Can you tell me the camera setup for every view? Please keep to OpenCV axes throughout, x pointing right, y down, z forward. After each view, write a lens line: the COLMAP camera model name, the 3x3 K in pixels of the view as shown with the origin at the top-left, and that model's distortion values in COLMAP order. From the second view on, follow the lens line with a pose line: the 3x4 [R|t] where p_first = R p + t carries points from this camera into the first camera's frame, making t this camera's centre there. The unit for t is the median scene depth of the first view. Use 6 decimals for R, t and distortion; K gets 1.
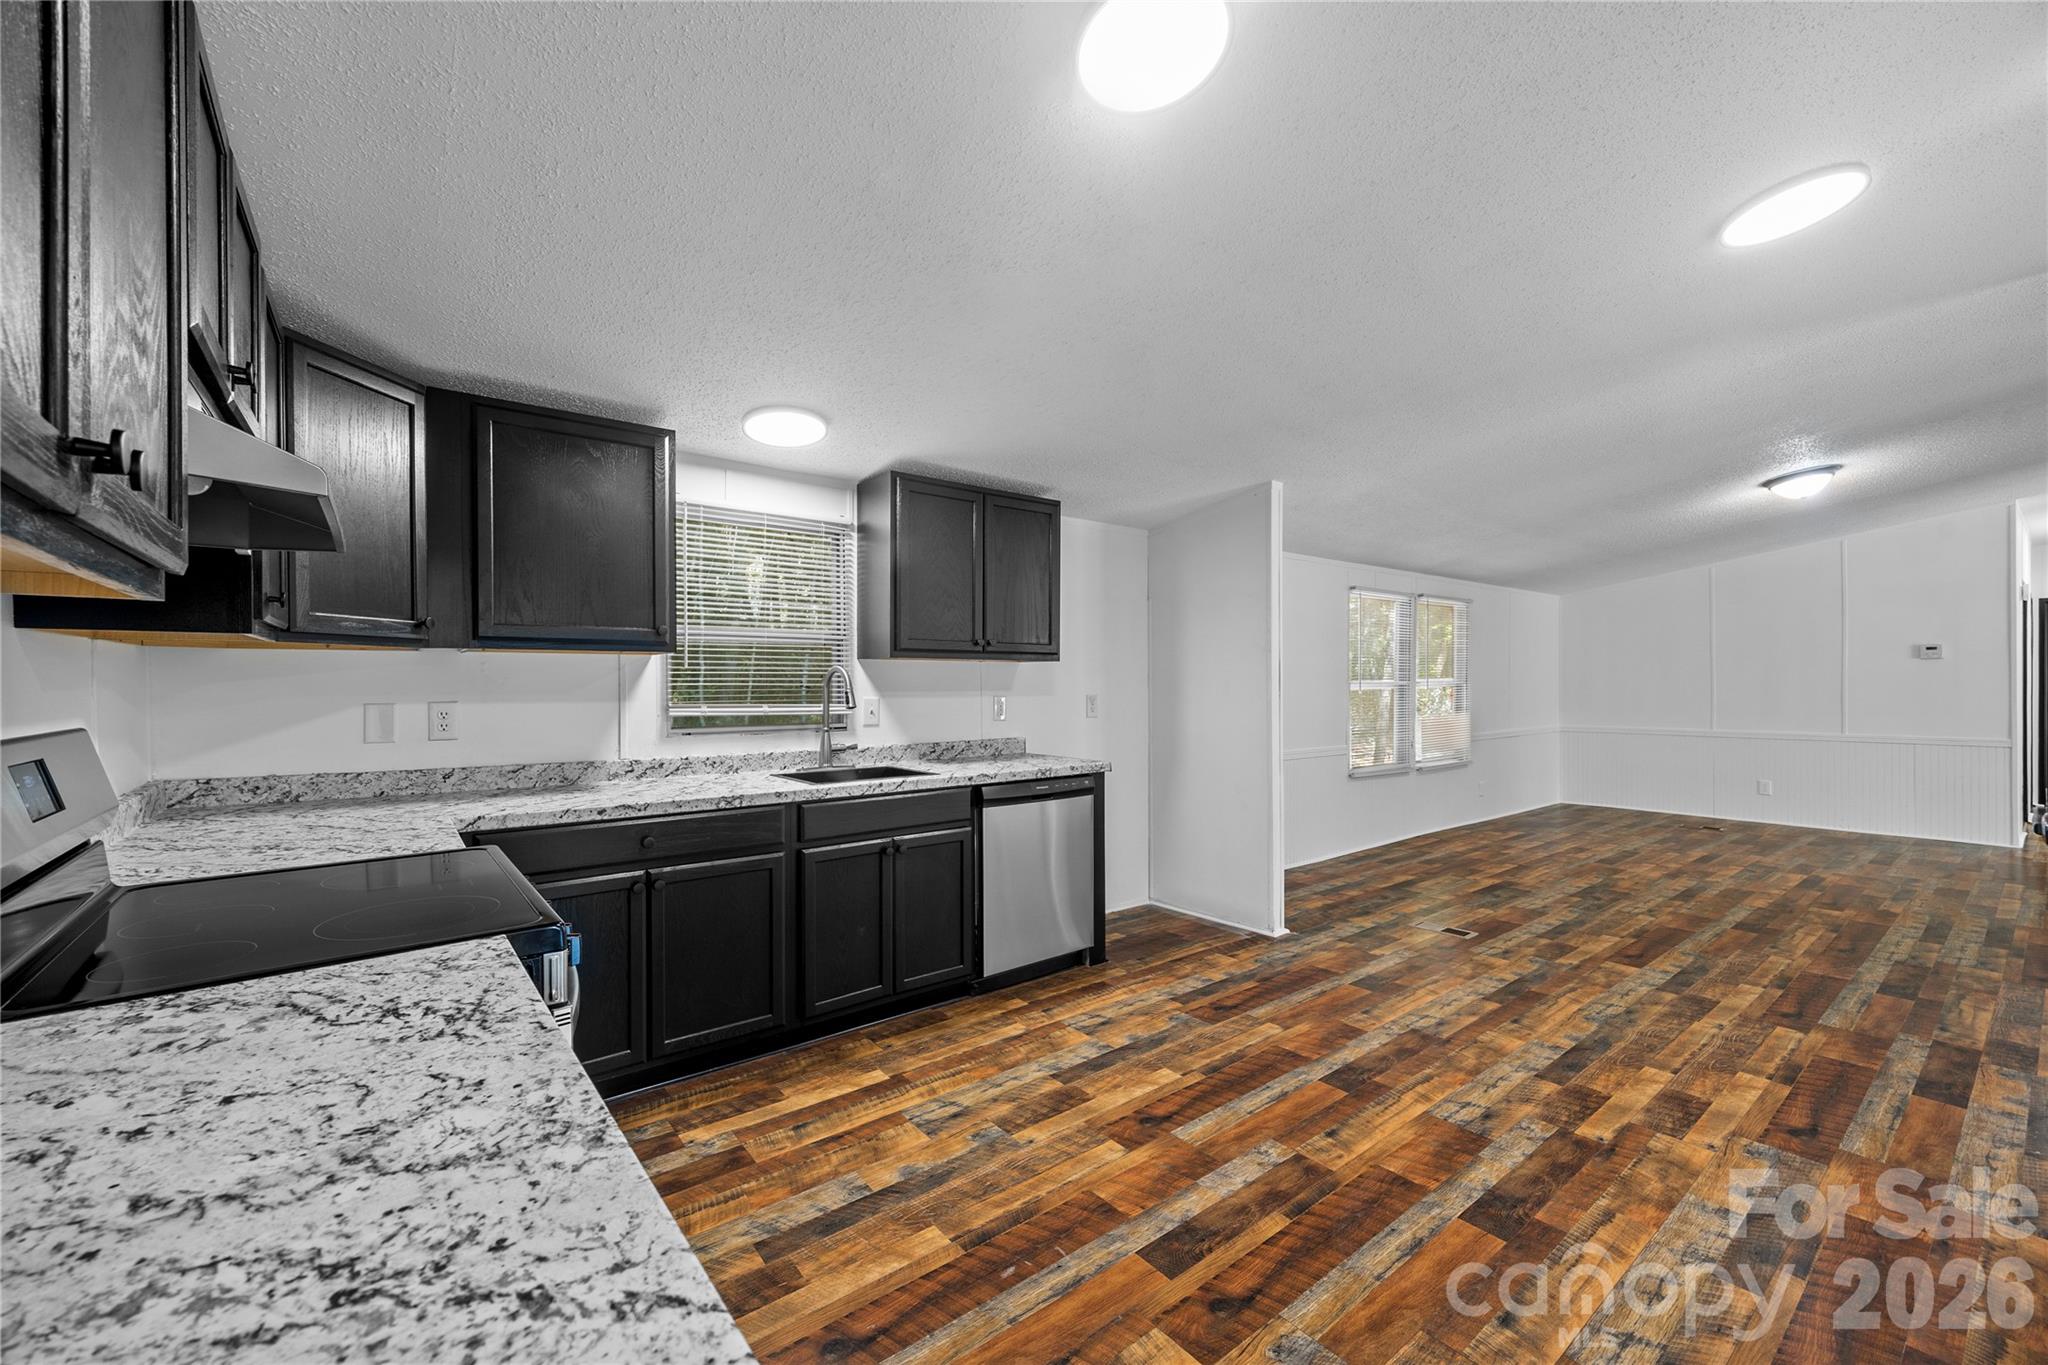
lens RADIAL K [[810.8, 0, 1016.8], [0, 810.8, 683.8], [0, 0, 1]] dist [0.017366, -0.000260]
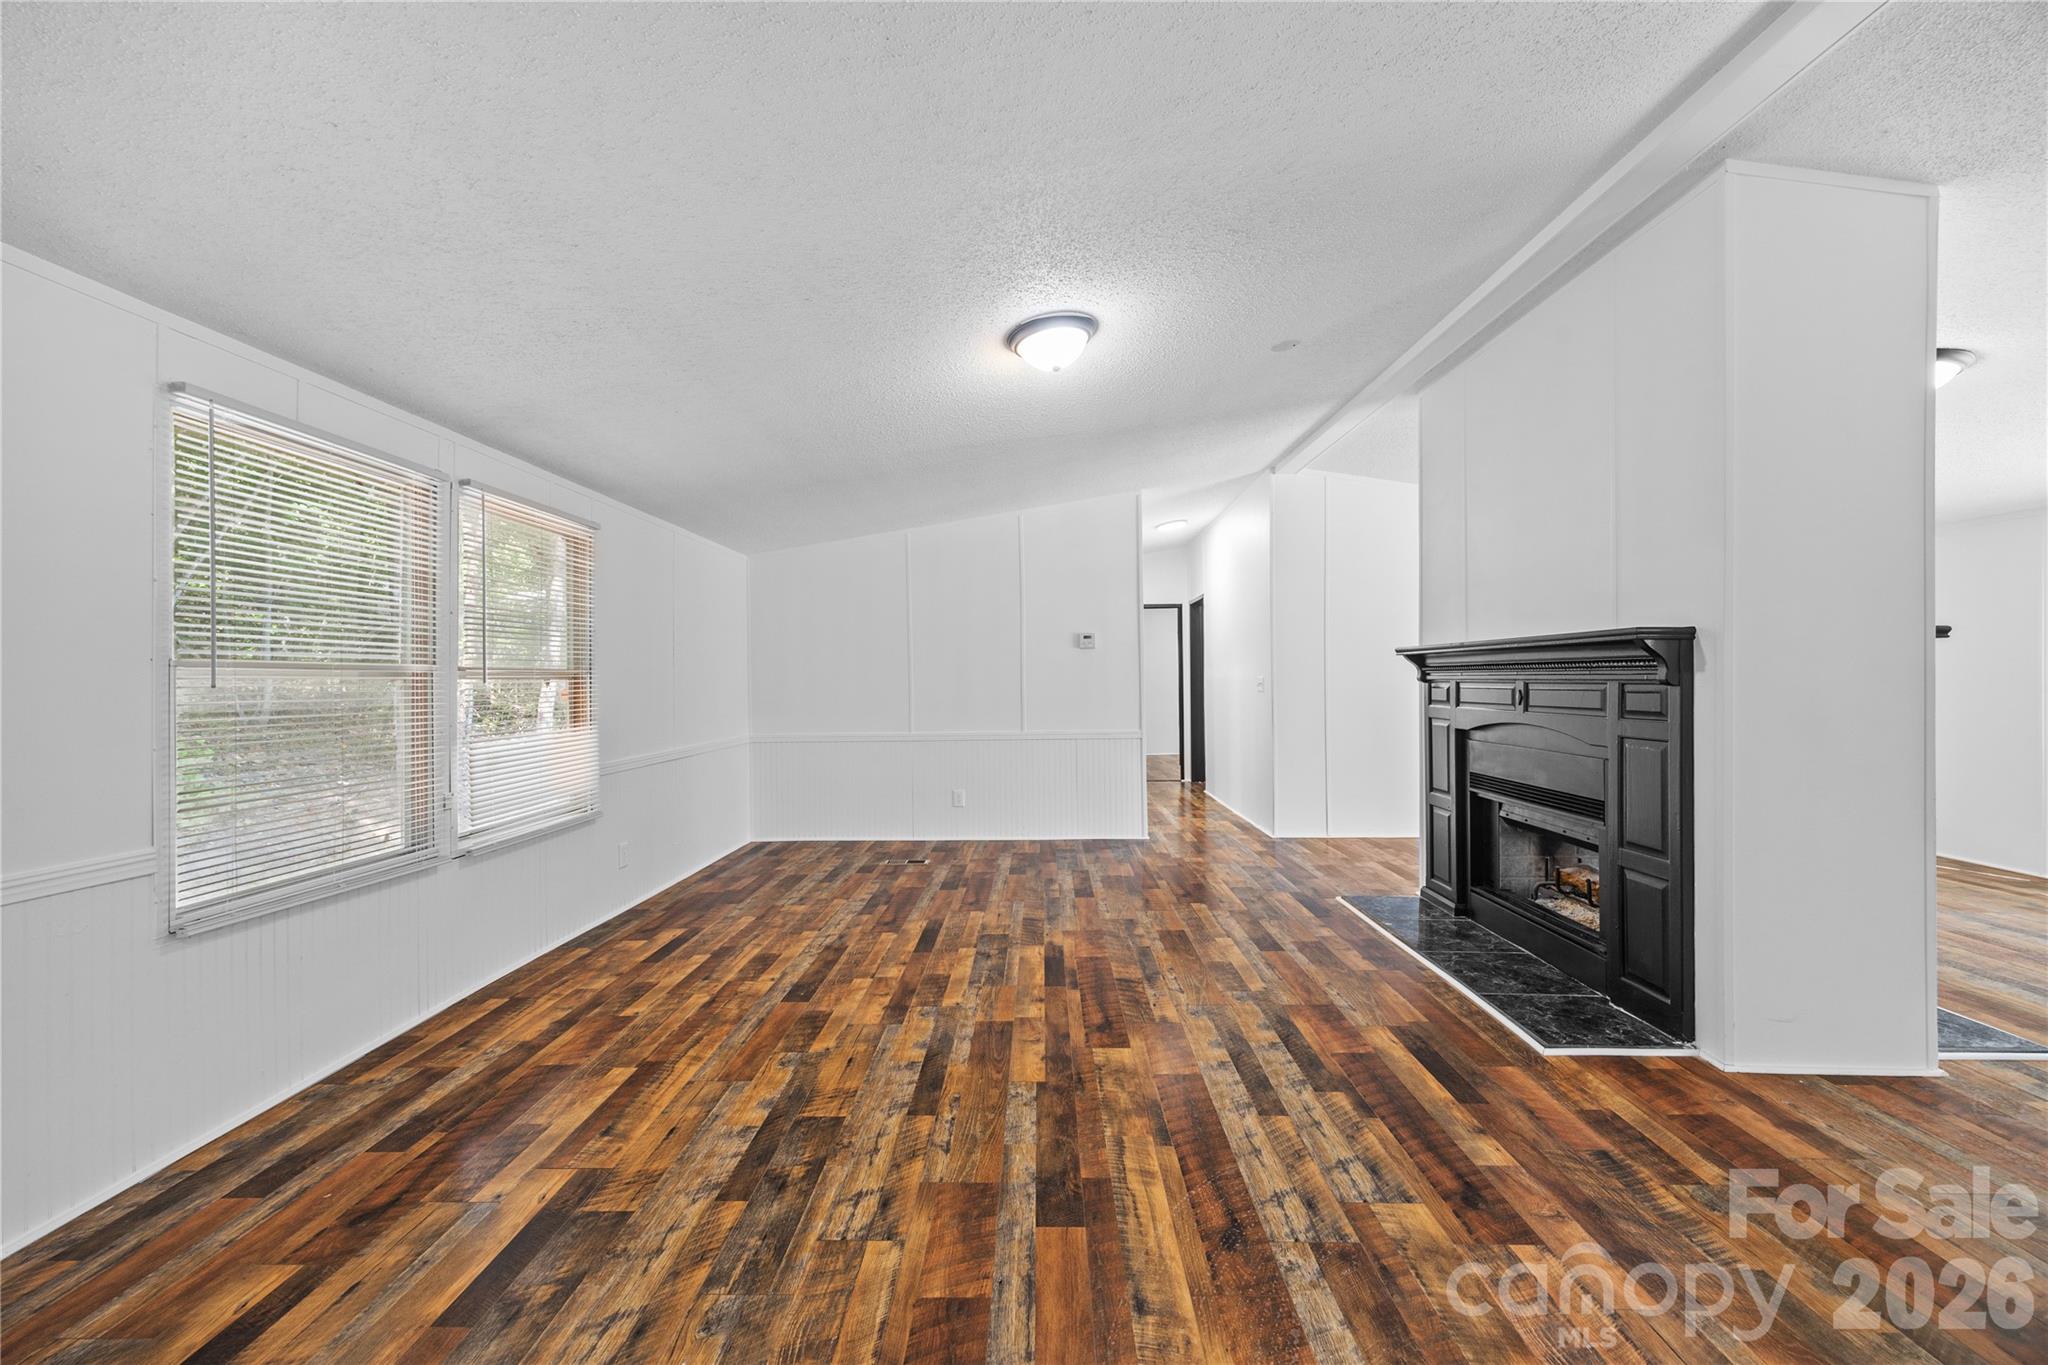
lens RADIAL K [[810.8, 0, 1016.8], [0, 810.8, 683.8], [0, 0, 1]] dist [0.017366, -0.000260]
pose [[0.639172, -0.004532, 0.769051, 0.735343], [0.006735, 0.999977, 0.000295, 0.022035], [-0.769035, 0.004991, 0.639188, 1.004420]]
